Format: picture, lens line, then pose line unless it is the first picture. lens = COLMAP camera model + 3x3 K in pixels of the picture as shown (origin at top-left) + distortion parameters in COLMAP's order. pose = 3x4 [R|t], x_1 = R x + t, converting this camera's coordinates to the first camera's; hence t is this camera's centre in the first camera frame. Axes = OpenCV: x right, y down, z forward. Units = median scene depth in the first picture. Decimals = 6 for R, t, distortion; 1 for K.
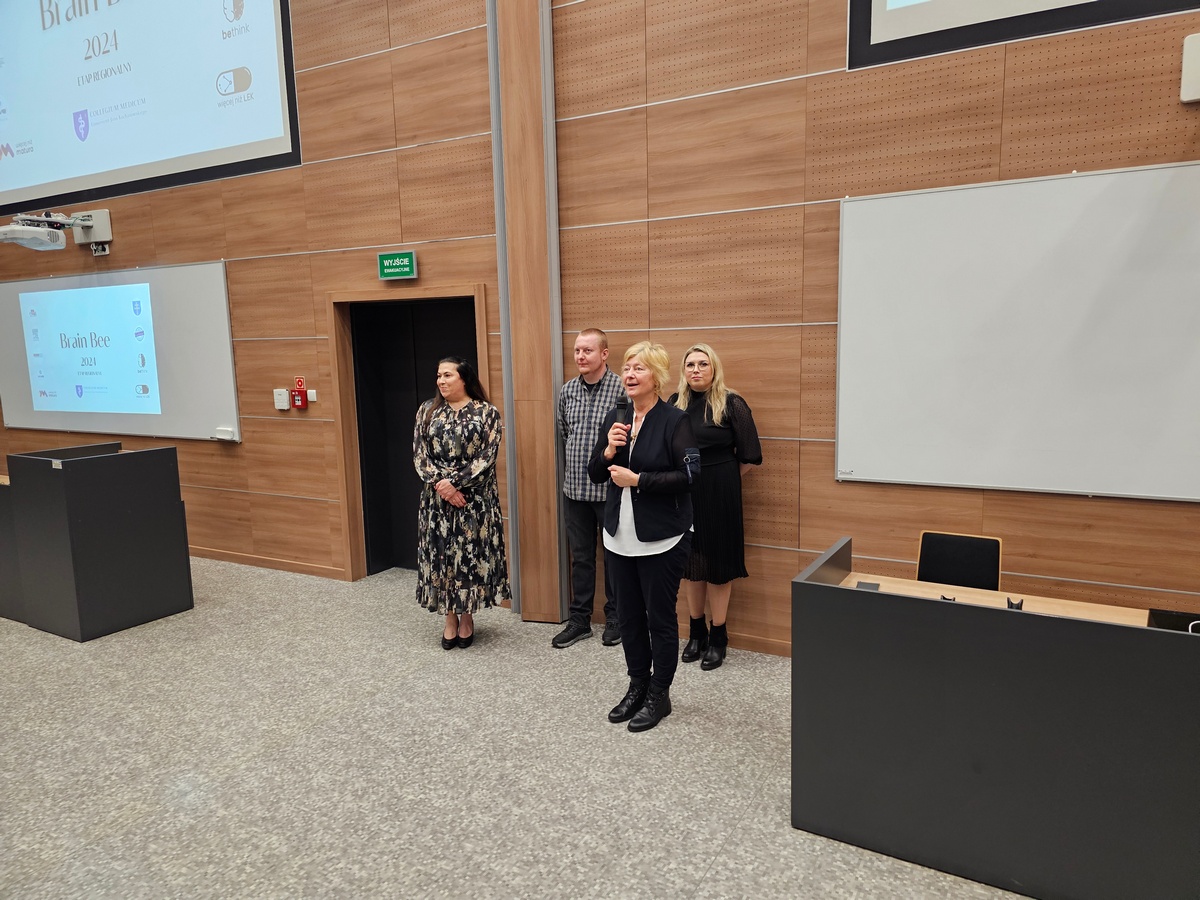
lens RADIAL K [[820.6, 0, 628.9], [0, 820.6, 462.3], [0, 0, 1]] dist [0.038287, -0.034890]
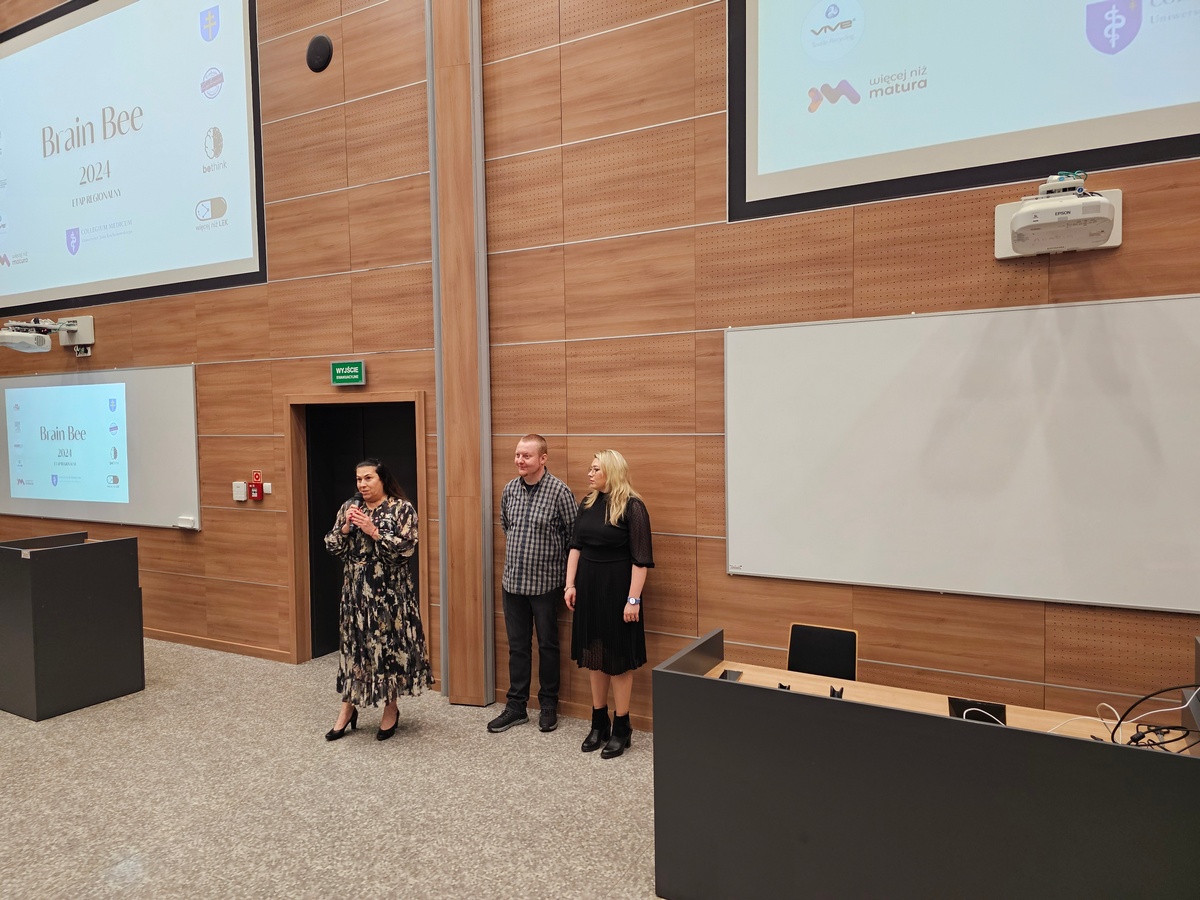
lens RADIAL K [[820.6, 0, 606.2], [0, 820.6, 454.8], [0, 0, 1]] dist [0.038287, -0.034890]
pose [[0.999983, 0.005638, -0.001149, 0.090759], [-0.005724, 0.994951, -0.100196, -0.027351], [0.000579, 0.100201, 0.994967, -0.120636]]
